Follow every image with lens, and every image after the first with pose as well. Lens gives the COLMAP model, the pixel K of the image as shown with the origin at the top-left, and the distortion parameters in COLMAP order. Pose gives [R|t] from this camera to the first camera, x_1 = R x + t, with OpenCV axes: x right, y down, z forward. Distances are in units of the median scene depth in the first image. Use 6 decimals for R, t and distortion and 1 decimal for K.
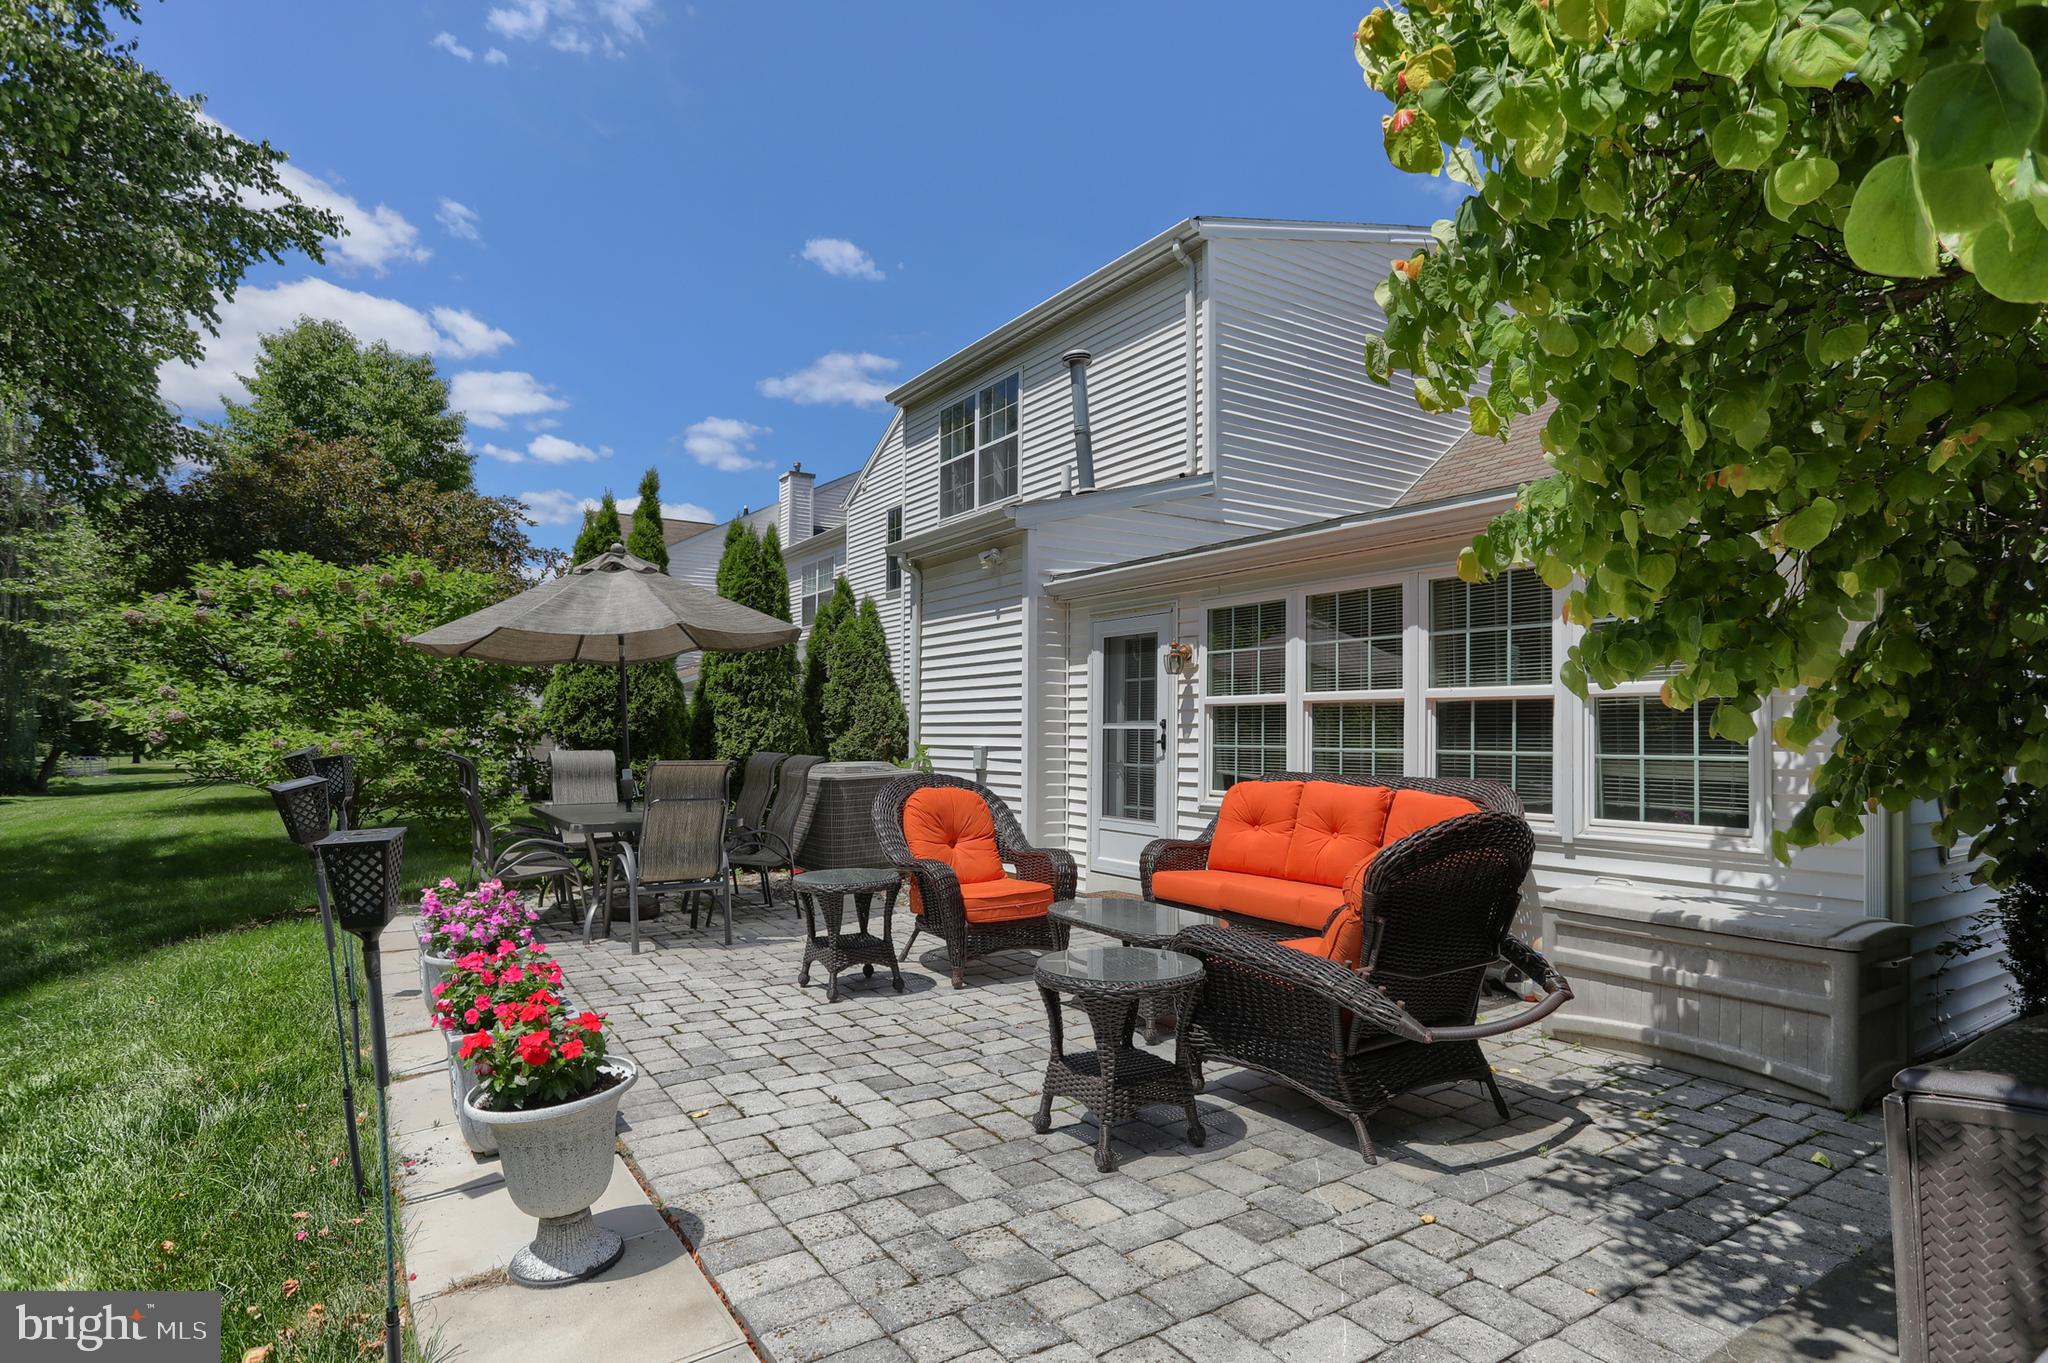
lens RADIAL K [[1091.0, 0, 1016.0], [0, 1091.0, 698.0], [0, 0, 1]] dist [-0.047604, 0.028220]
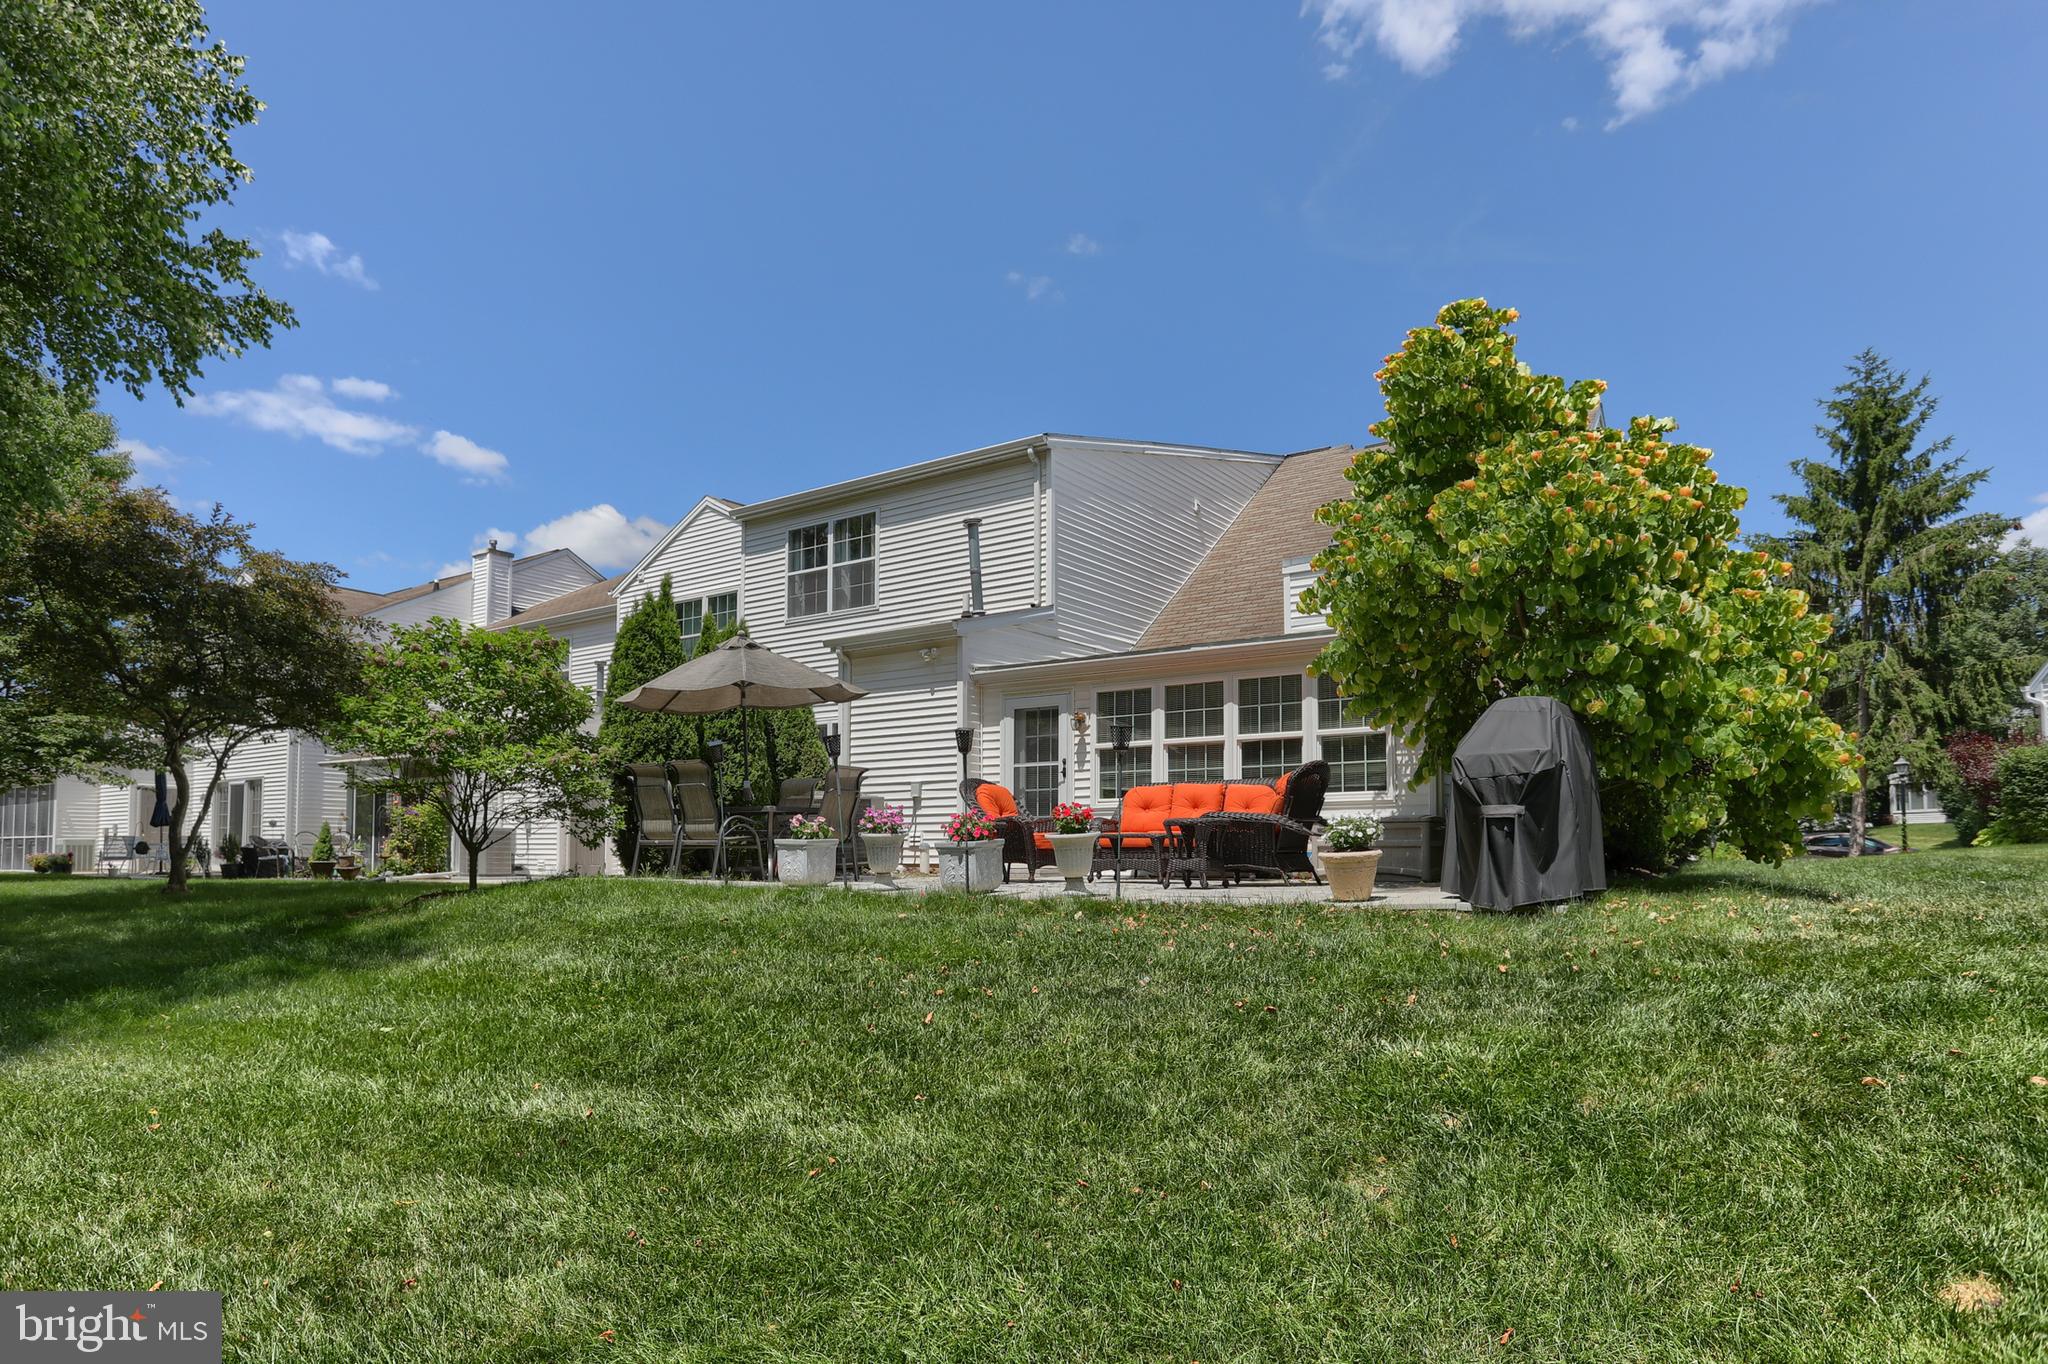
lens RADIAL K [[1212.4, 0, 1024.0], [0, 1212.4, 783.3], [0, 0, 1]] dist [-0.004858, 0.001843]
pose [[0.928332, 0.017234, 0.371354, -0.594013], [-0.007243, 0.999574, -0.028284, 0.107993], [-0.371683, 0.023567, 0.928061, -0.665722]]
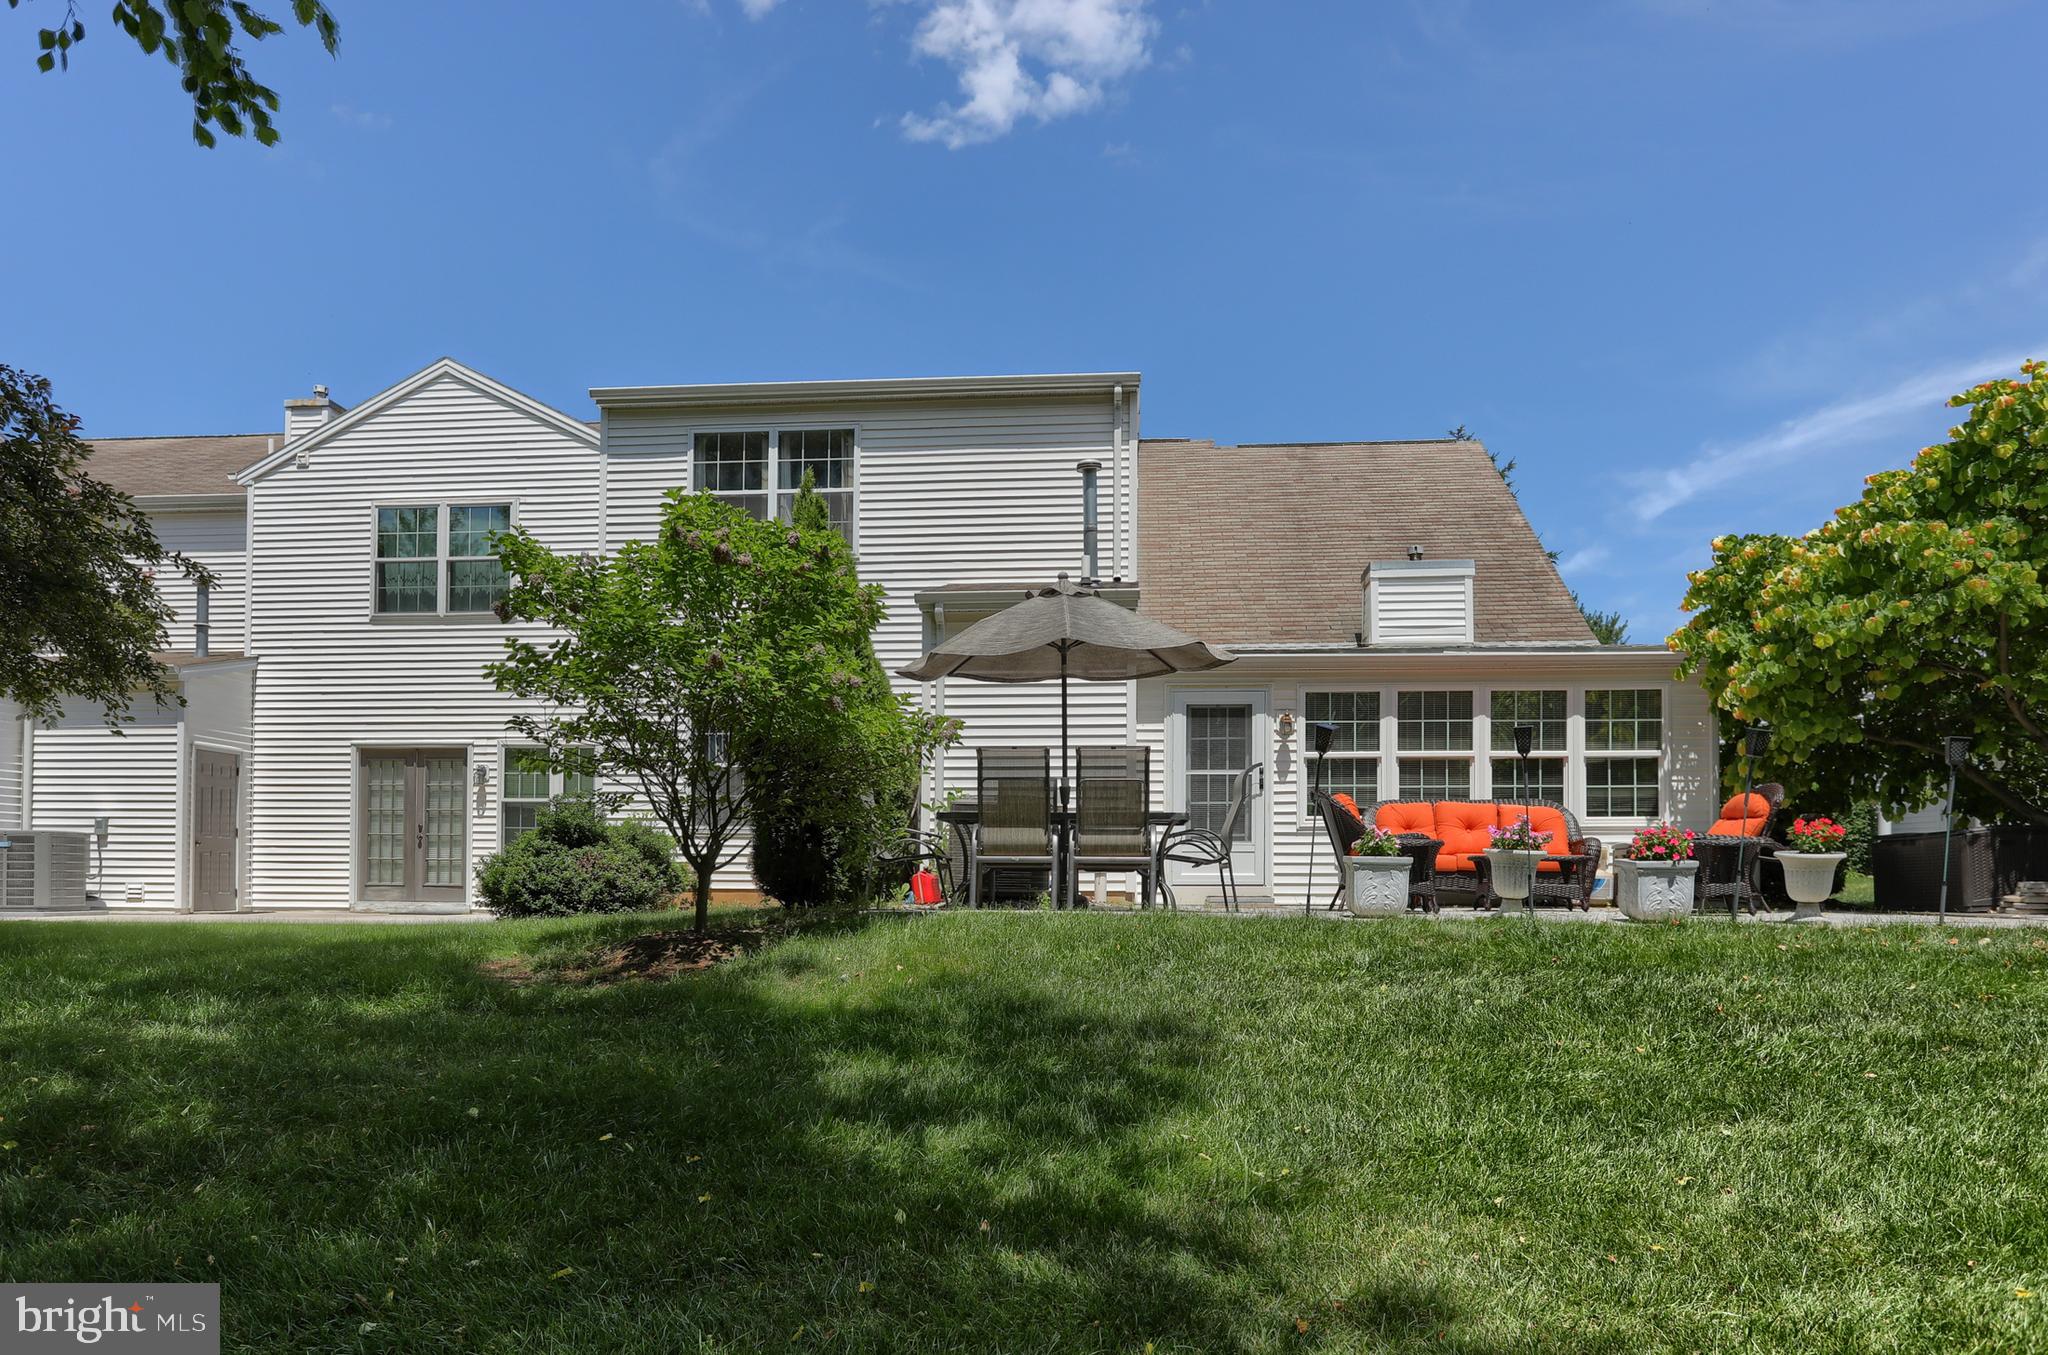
lens RADIAL K [[1352.2, 0, 1027.4], [0, 1352.2, 881.1], [0, 0, 1]] dist [0.002623, 0.005106]
pose [[0.620516, 0.003489, 0.784186, -1.401660], [-0.026936, 0.999495, 0.016867, 0.143368], [-0.783731, -0.031589, 0.620297, 0.153424]]
